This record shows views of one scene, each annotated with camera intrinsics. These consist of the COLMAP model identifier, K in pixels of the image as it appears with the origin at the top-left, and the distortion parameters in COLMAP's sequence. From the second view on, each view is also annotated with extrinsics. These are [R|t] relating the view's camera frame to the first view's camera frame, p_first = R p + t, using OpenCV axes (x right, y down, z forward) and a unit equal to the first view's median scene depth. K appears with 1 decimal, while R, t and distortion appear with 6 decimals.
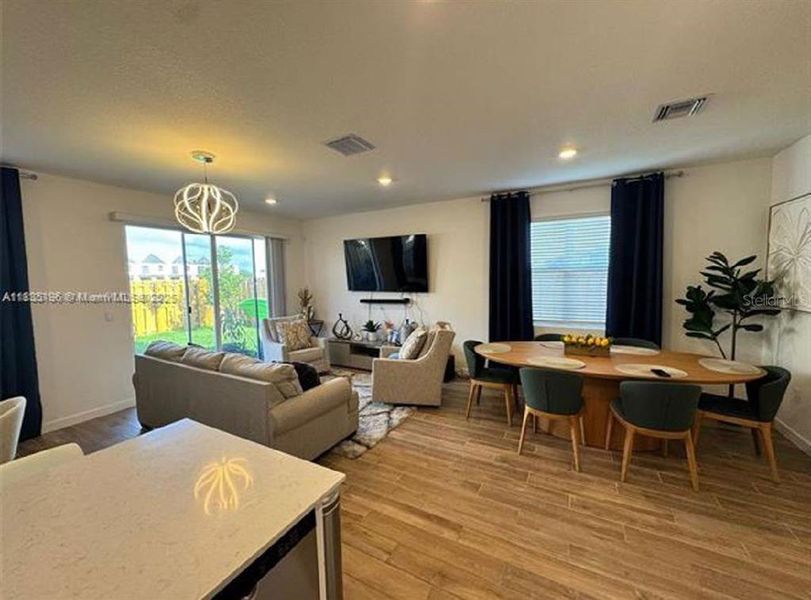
lens RADIAL K [[318.9, 0, 406.4], [0, 318.9, 299.5], [0, 0, 1]] dist [-0.002628, -0.000344]
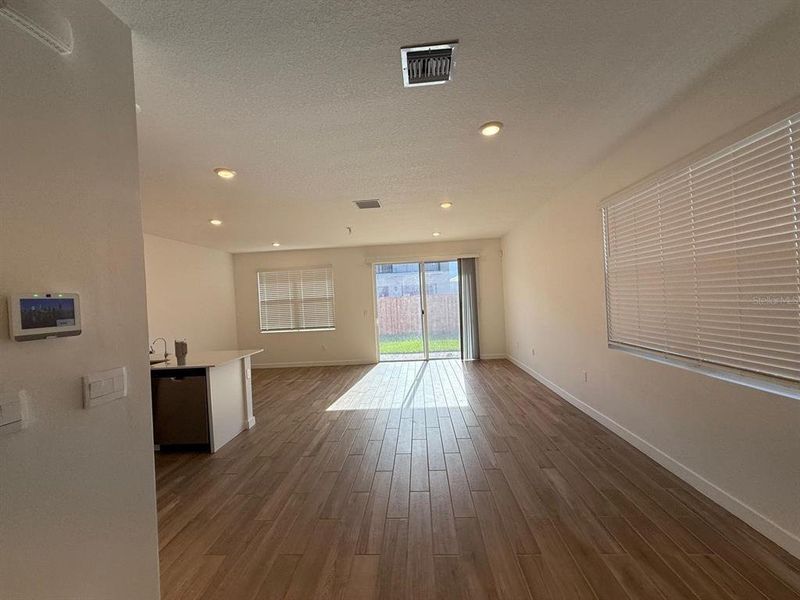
lens RADIAL K [[319.8, 0, 396.8], [0, 319.8, 294.3], [0, 0, 1]] dist [0.005088, -0.000048]
pose [[0.412520, -0.017377, -0.910783, 1.737749], [-0.023963, 0.999265, -0.029918, -0.021597], [0.910633, 0.034167, 0.411800, 0.696266]]
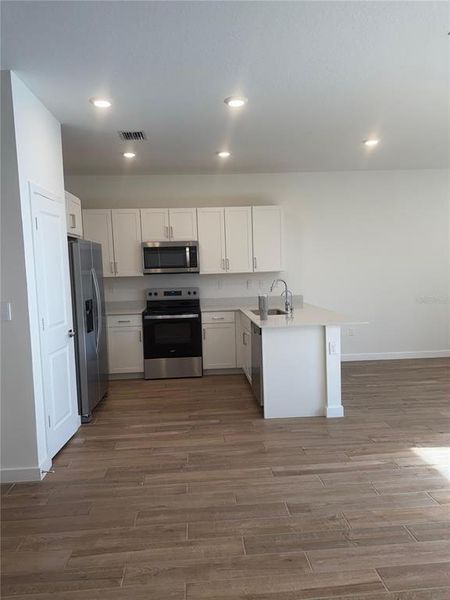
lens RADIAL K [[424.9, 0, 220.6], [0, 424.9, 297.0], [0, 0, 1]] dist [0.072334, -0.052722]
pose [[-0.843484, 0.081447, -0.530943, 1.060710], [0.005026, 0.989591, 0.143820, -0.106235], [0.537130, 0.118641, -0.835114, 2.052393]]
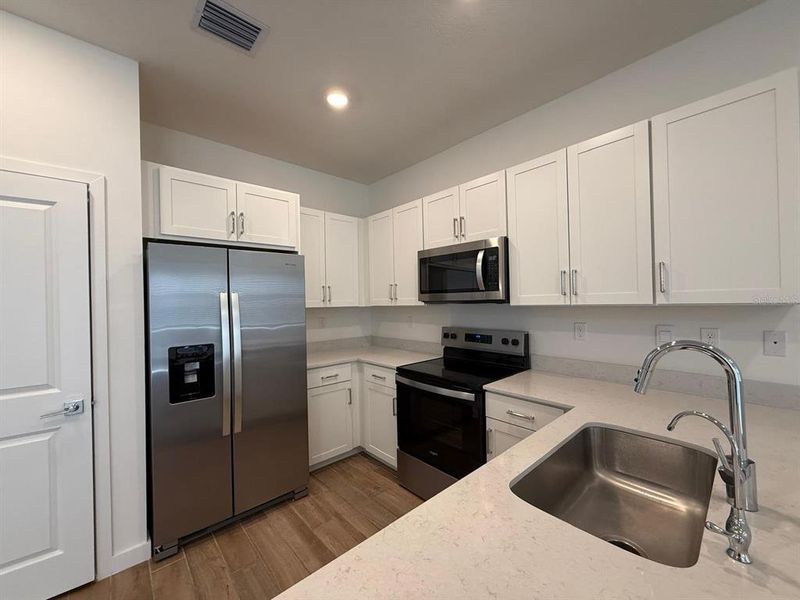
lens RADIAL K [[319.8, 0, 399.2], [0, 319.8, 299.8], [0, 0, 1]] dist [0.005088, -0.000048]
pose [[-0.938024, 0.038631, 0.344410, -0.385384], [0.065738, 0.995560, 0.067374, 0.043131], [-0.340278, 0.085839, -0.936399, 0.634461]]
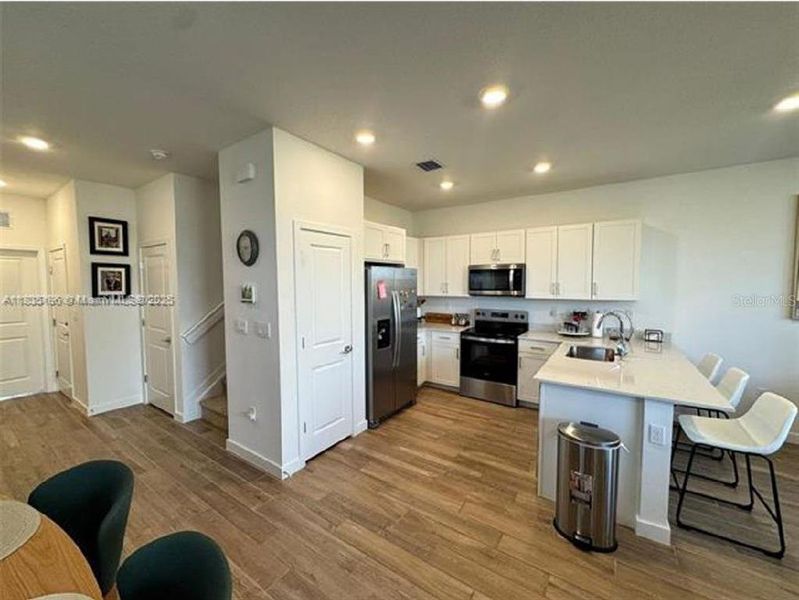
lens RADIAL K [[319.4, 0, 399.3], [0, 319.4, 295.0], [0, 0, 1]] dist [0.005088, -0.000048]
pose [[-0.995280, 0.013944, 0.096036, 0.249607], [0.025327, 0.992650, 0.118343, -0.132402], [-0.093680, 0.120217, -0.988318, 1.672115]]
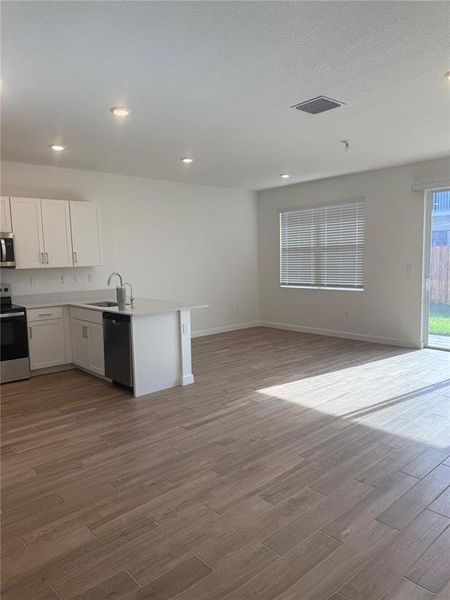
lens RADIAL K [[424.9, 0, 222.0], [0, 424.9, 300.4], [0, 0, 1]] dist [0.072334, -0.052722]
pose [[-0.342874, 0.123876, -0.931178, 1.735107], [-0.038542, 0.988577, 0.145704, -0.095023], [0.938590, 0.085848, -0.334183, 1.682102]]
